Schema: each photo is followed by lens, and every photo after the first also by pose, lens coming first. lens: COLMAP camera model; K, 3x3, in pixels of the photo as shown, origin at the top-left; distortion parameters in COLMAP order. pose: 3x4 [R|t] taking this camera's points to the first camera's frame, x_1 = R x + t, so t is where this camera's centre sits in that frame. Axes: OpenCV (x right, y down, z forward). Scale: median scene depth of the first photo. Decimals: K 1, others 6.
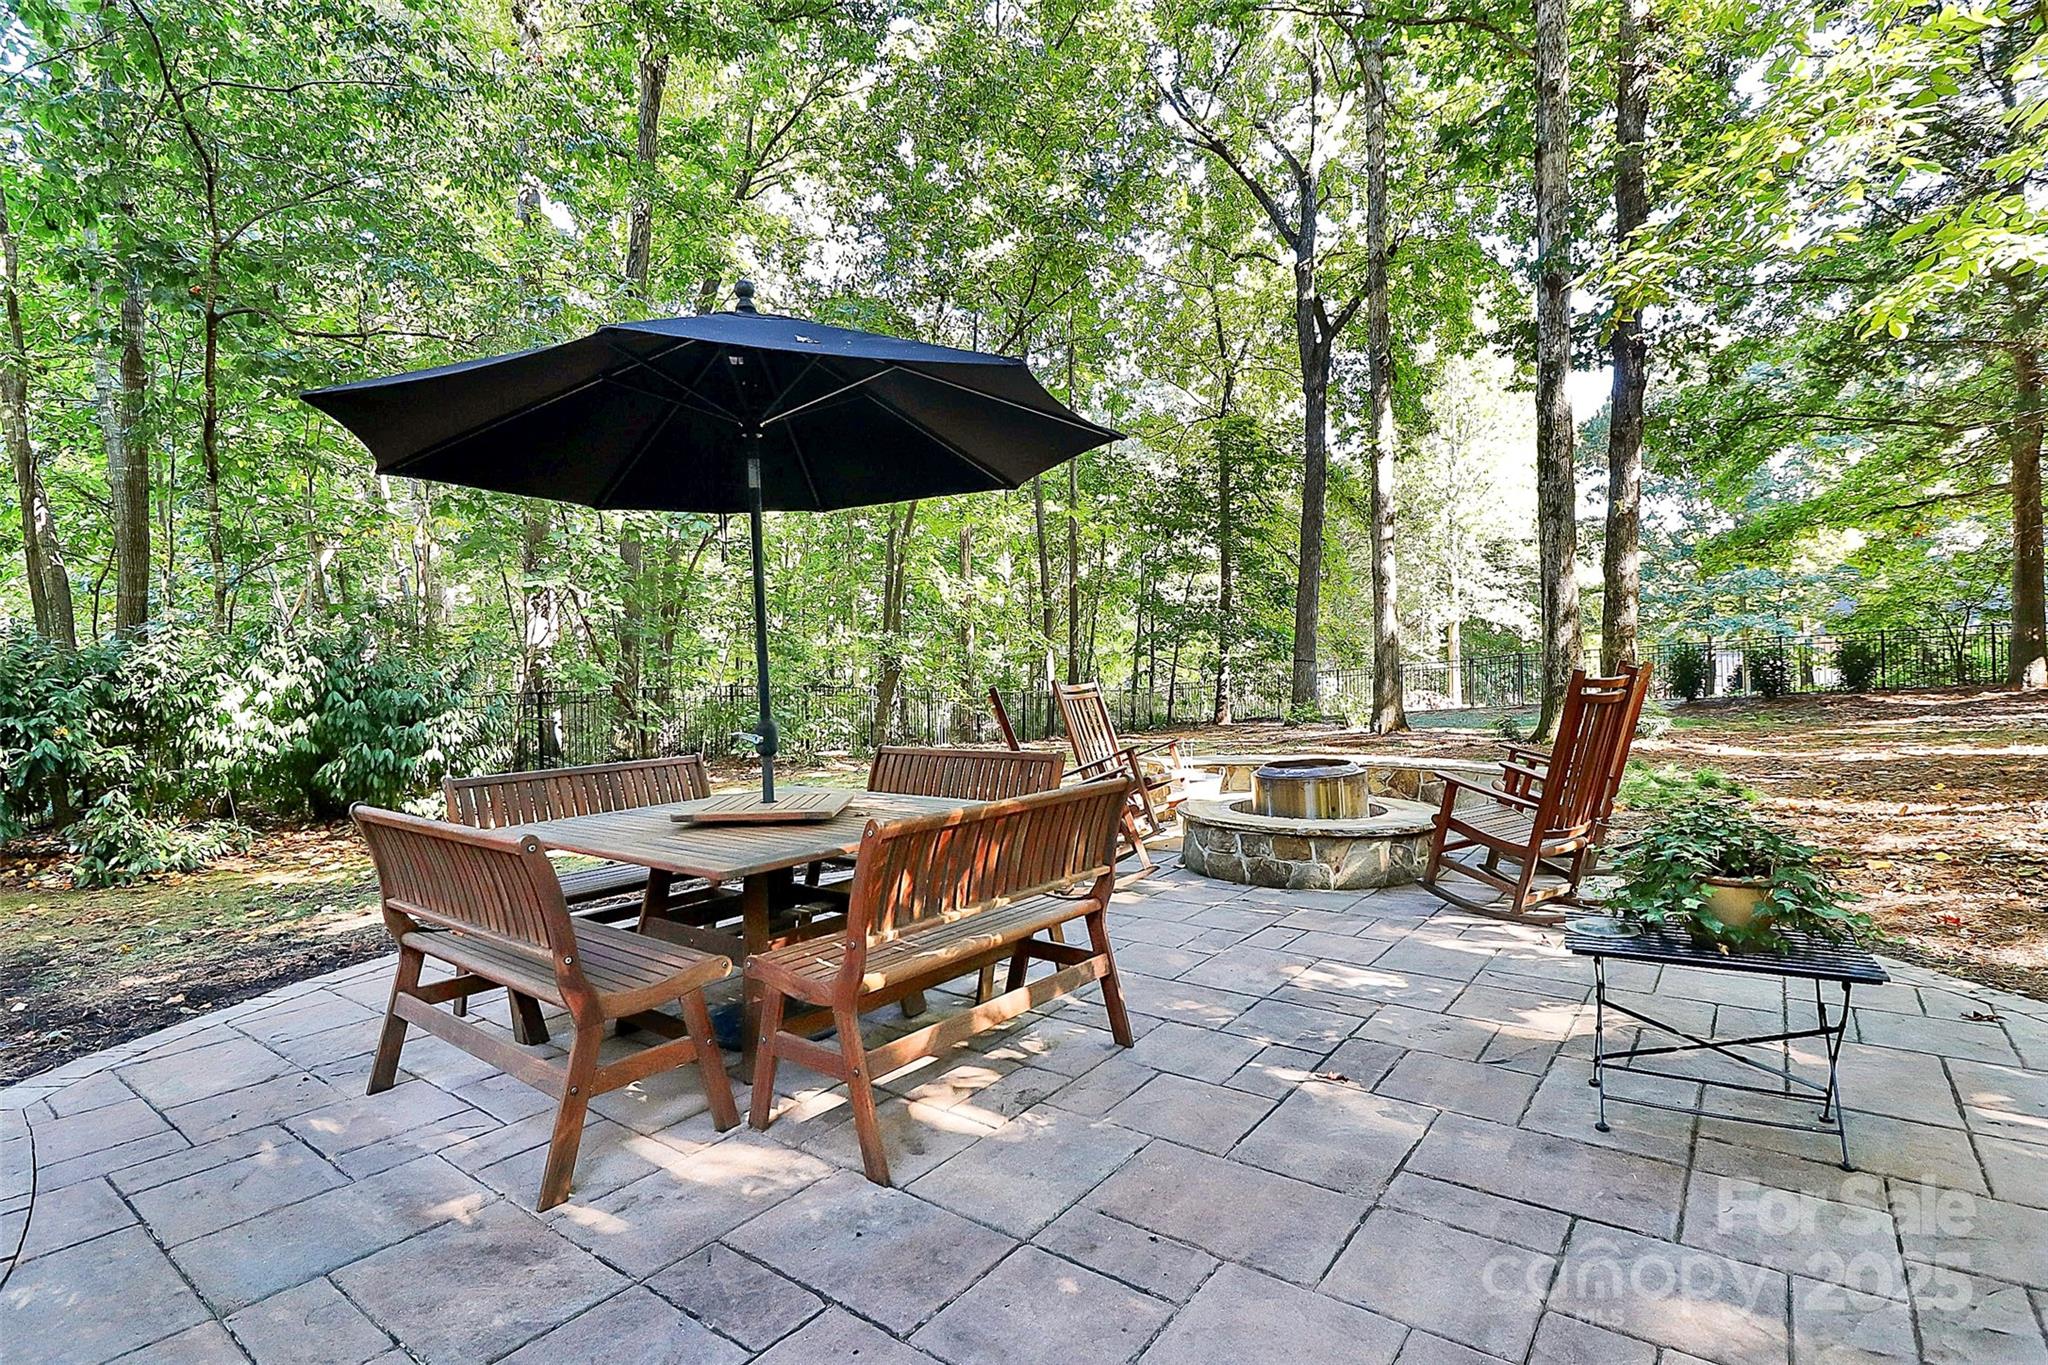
lens RADIAL K [[978.6, 0, 1015.4], [0, 978.6, 677.1], [0, 0, 1]] dist [0.001396, -0.000419]
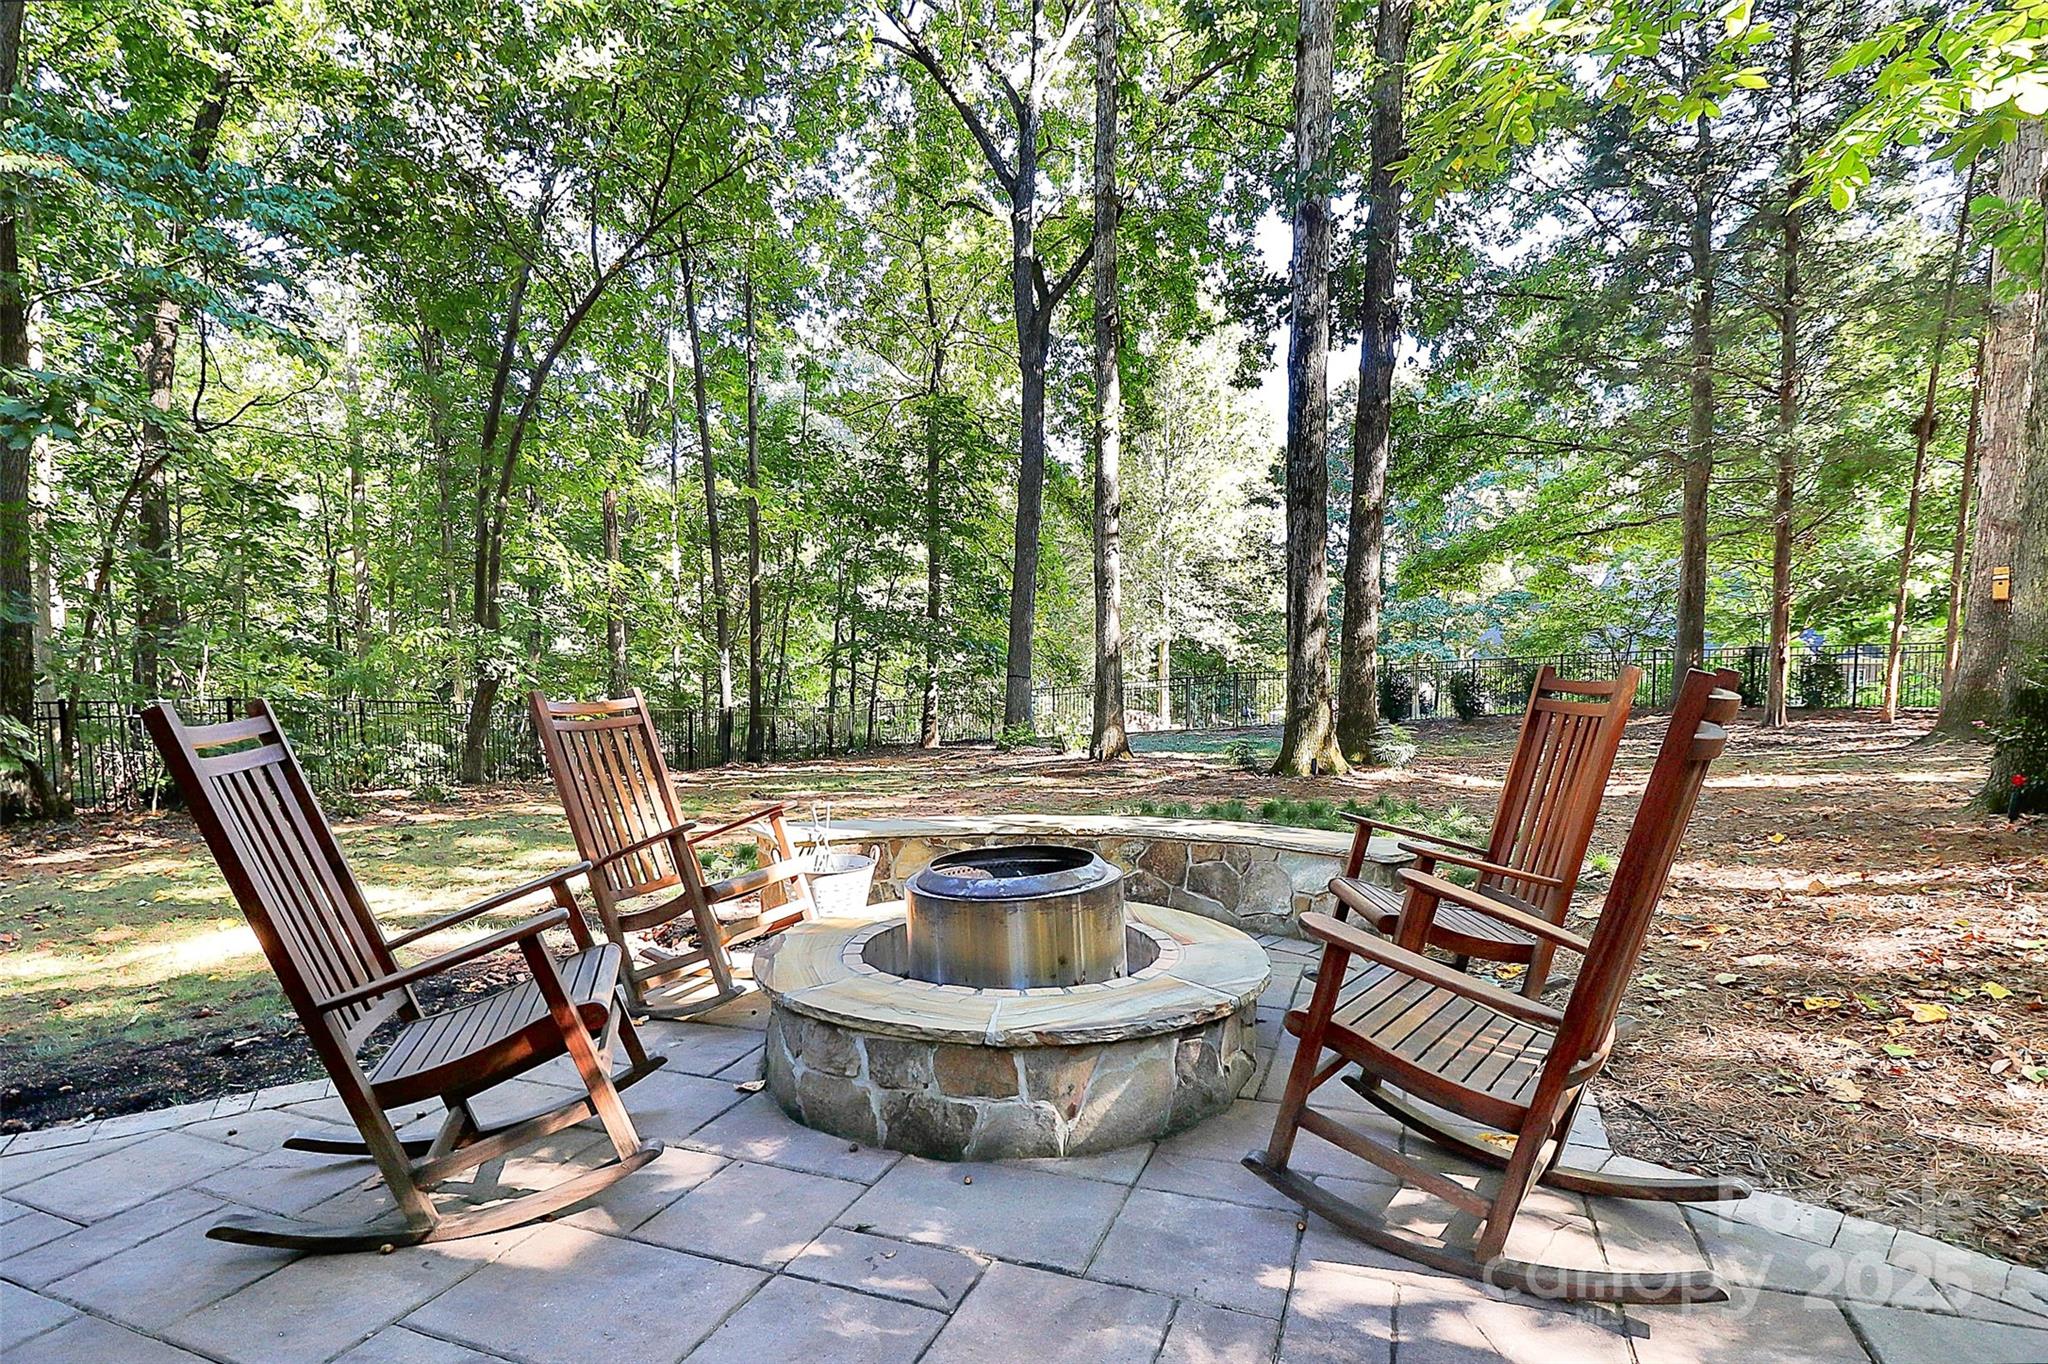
lens RADIAL K [[978.6, 0, 1015.4], [0, 978.6, 676.6], [0, 0, 1]] dist [0.001396, -0.000419]
pose [[0.960318, 0.015316, 0.278488, 0.049434], [-0.010314, 0.999758, -0.019419, 0.000879], [-0.278718, 0.015776, 0.960243, 0.161301]]
